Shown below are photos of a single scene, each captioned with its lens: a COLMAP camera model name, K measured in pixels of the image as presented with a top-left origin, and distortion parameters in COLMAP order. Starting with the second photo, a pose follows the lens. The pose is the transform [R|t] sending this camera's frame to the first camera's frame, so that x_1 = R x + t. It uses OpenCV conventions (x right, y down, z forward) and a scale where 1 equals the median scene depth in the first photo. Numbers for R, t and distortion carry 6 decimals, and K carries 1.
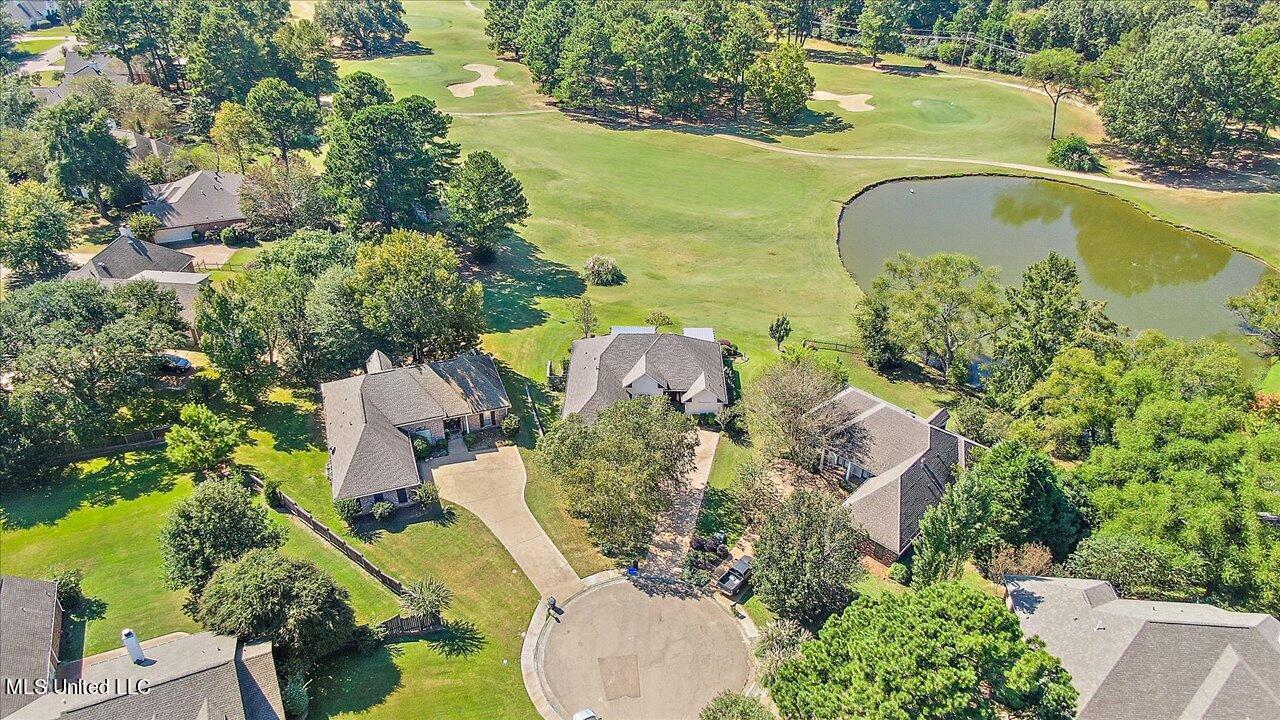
lens RADIAL K [[921.6, 0, 641.6], [0, 921.6, 358.6], [0, 0, 1]] dist [-0.008816, 0.000521]
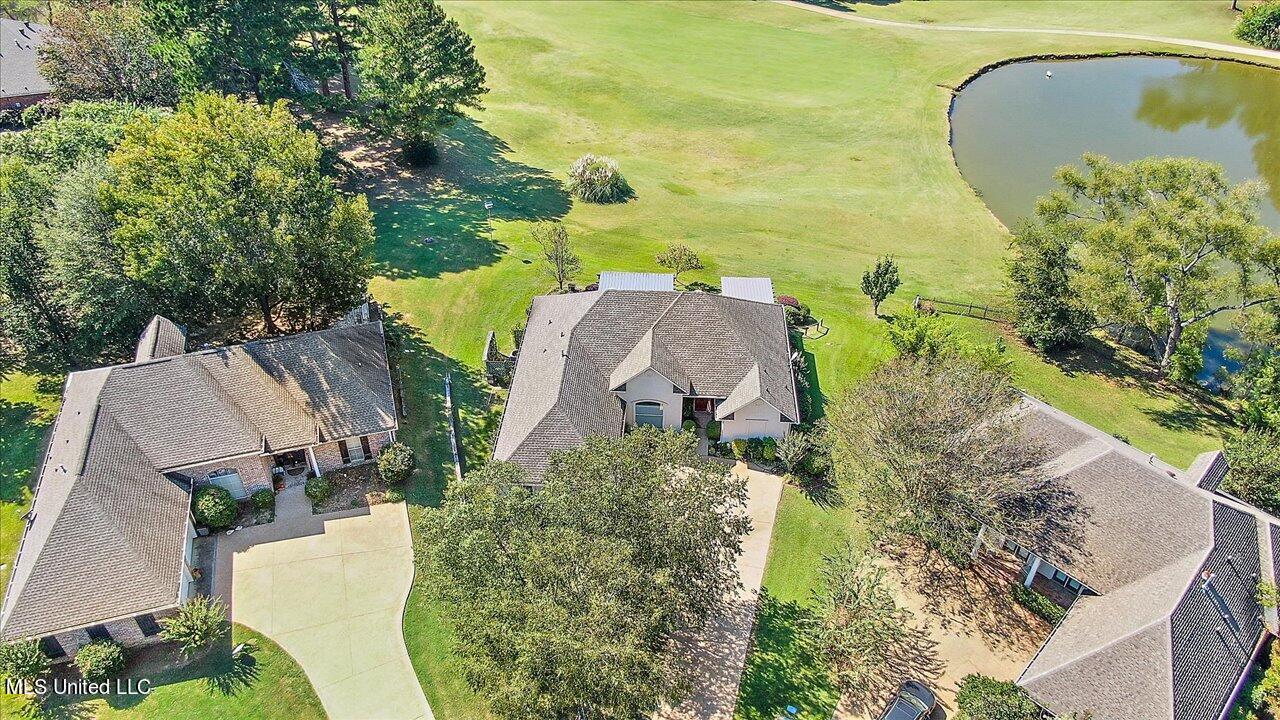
lens RADIAL K [[921.6, 0, 636.5], [0, 921.6, 363.0], [0, 0, 1]] dist [-0.008816, 0.000521]
pose [[0.999065, 0.022760, -0.036762, 0.013593], [-0.019247, 0.995458, 0.093235, -0.031878], [0.038718, -0.092440, 0.994965, 0.394118]]
